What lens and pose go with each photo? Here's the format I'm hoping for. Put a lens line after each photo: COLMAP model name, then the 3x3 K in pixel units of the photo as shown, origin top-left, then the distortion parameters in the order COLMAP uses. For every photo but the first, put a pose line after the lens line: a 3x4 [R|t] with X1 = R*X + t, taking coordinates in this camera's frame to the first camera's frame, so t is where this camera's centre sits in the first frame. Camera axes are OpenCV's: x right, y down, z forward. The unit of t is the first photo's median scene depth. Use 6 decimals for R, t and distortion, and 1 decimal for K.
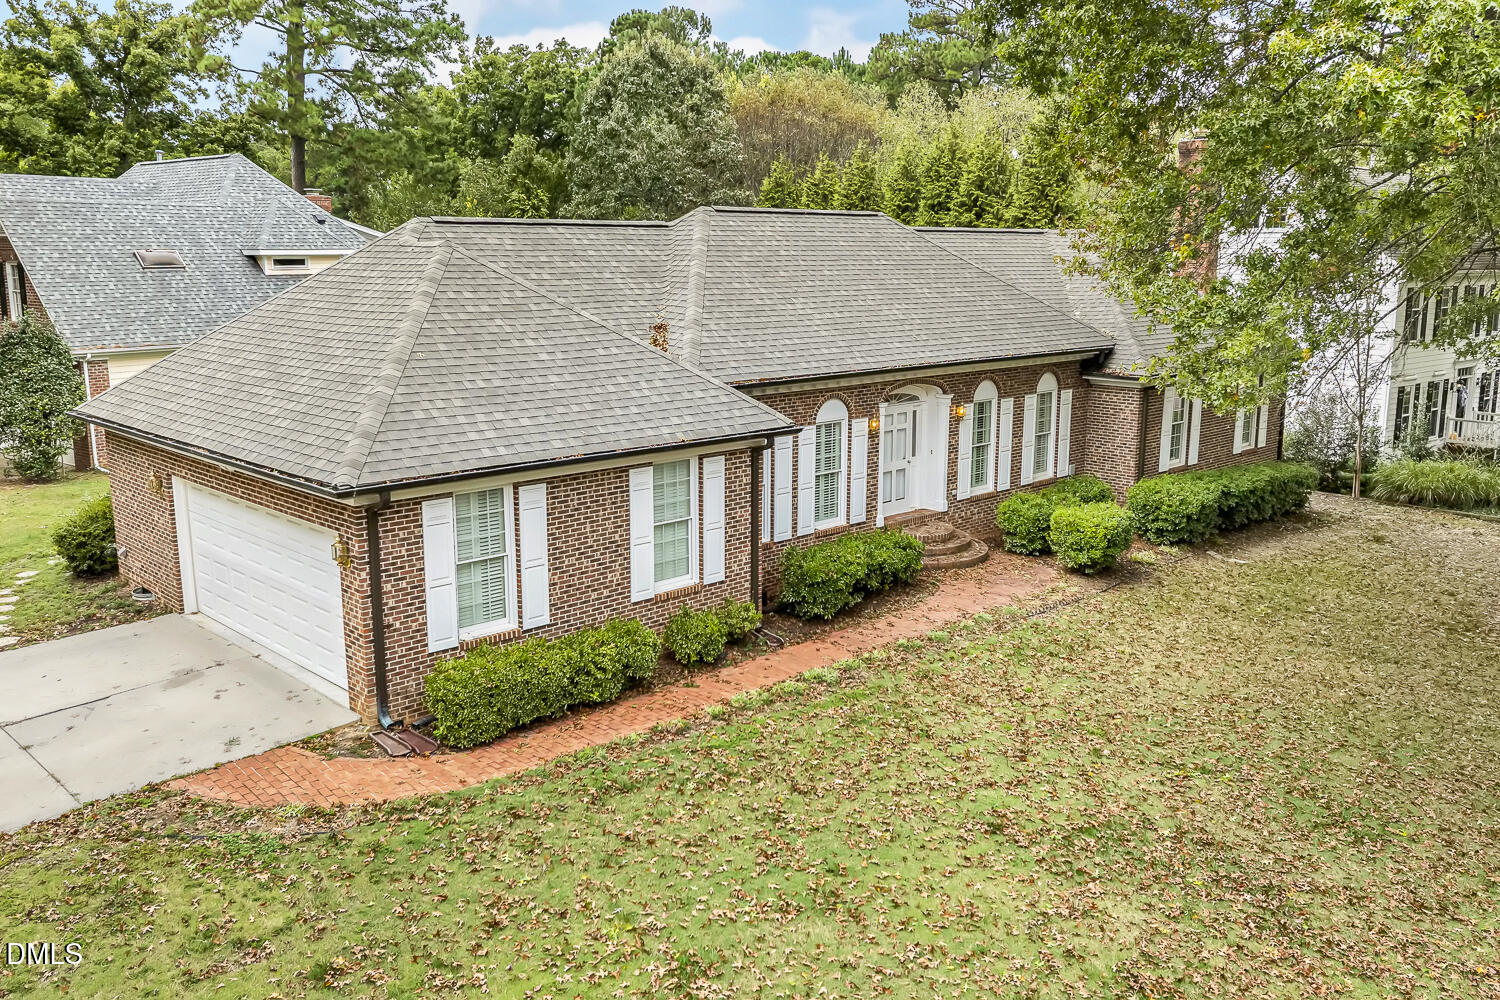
lens RADIAL K [[1249.7, 0, 751.1], [0, 1249.7, 483.7], [0, 0, 1]] dist [-0.015569, -0.001989]
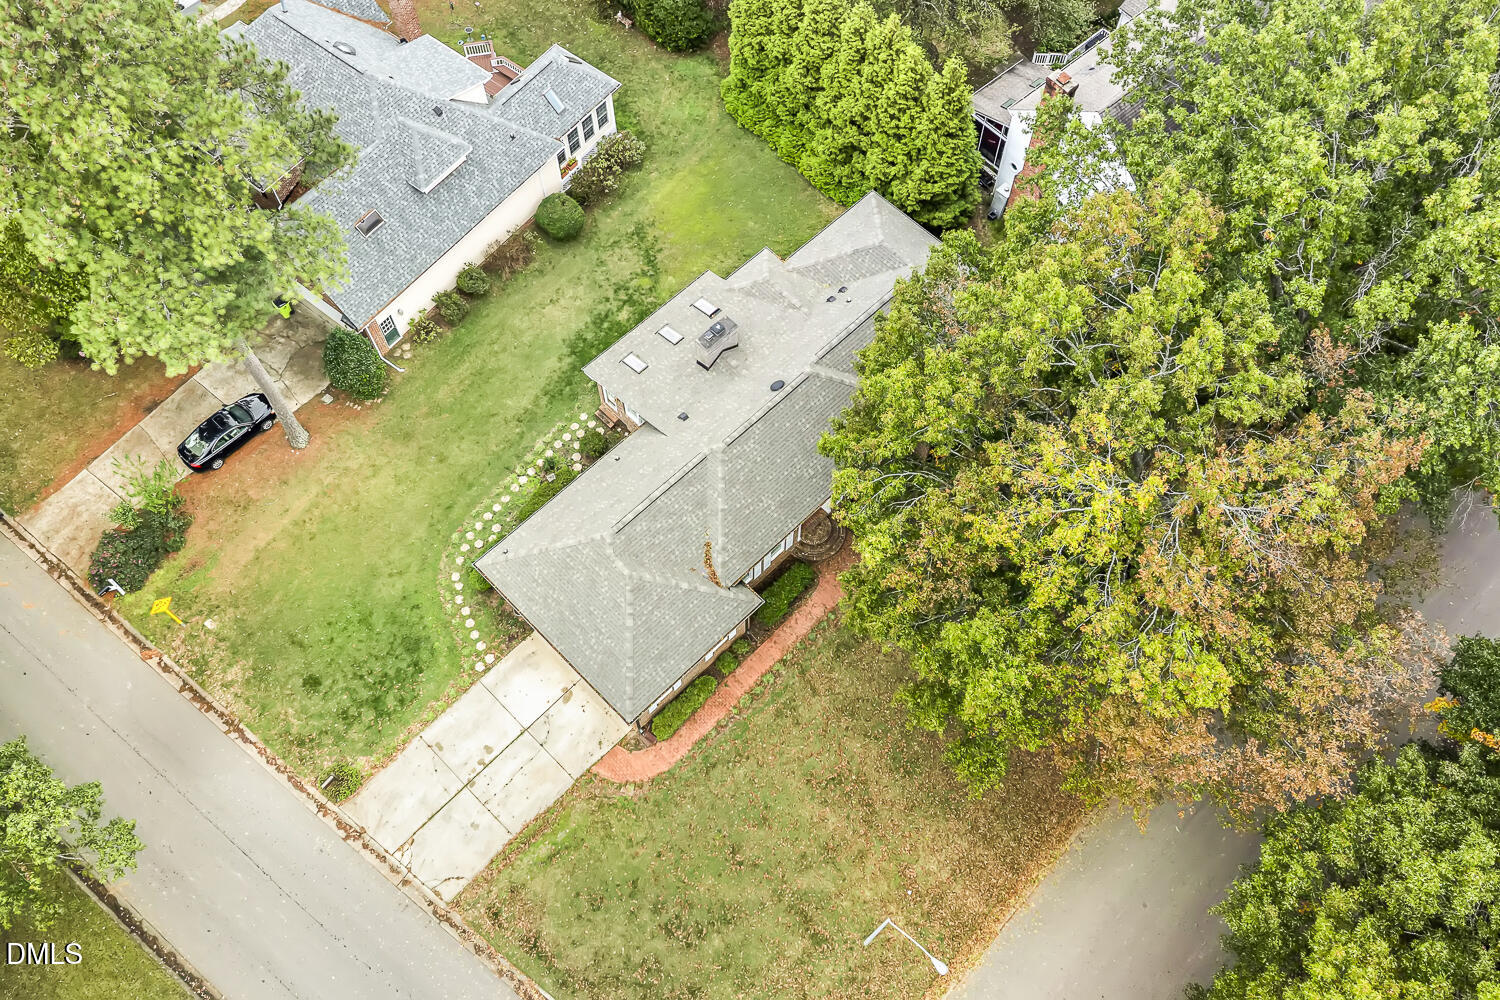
lens RADIAL K [[1249.7, 0, 751.1], [0, 1249.7, 483.7], [0, 0, 1]] dist [-0.015569, -0.001989]
pose [[0.999956, -0.008431, 0.004155, 0.003790], [0.001868, 0.611420, 0.791304, -2.108536], [-0.009212, -0.791261, 0.611409, -0.409159]]
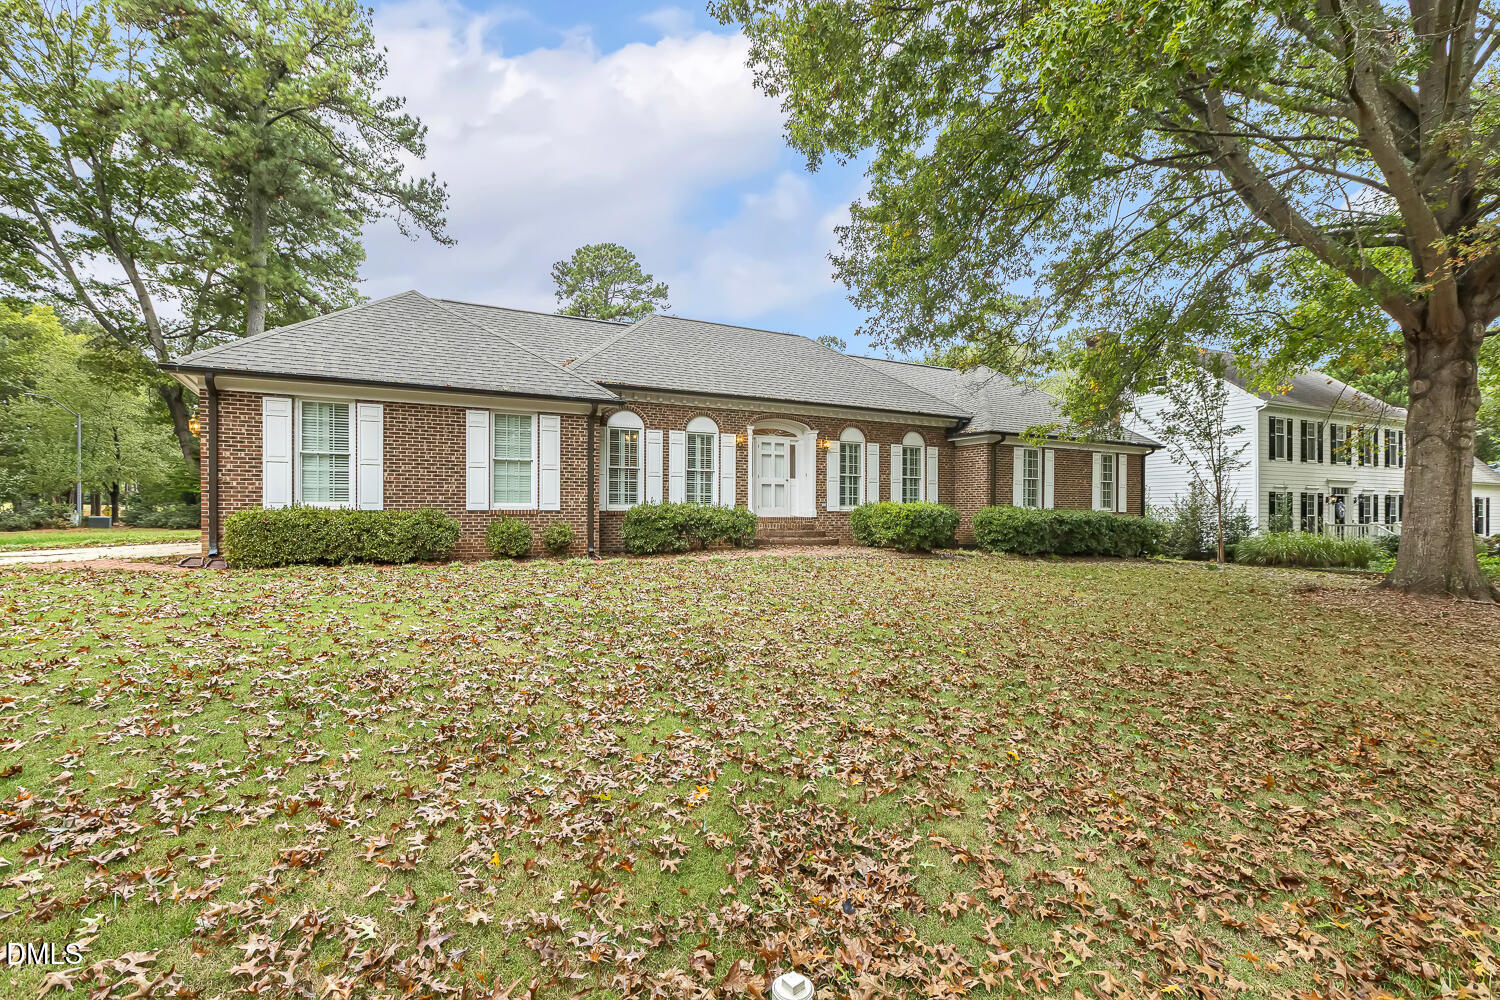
lens RADIAL K [[693.2, 0, 744.3], [0, 693.2, 509.5], [0, 0, 1]] dist [-0.003779, 0.000036]
pose [[0.964861, -0.001779, -0.262754, 0.328132], [-0.048107, 0.981879, -0.183301, 0.182418], [0.258319, 0.189501, 0.947291, 0.311902]]
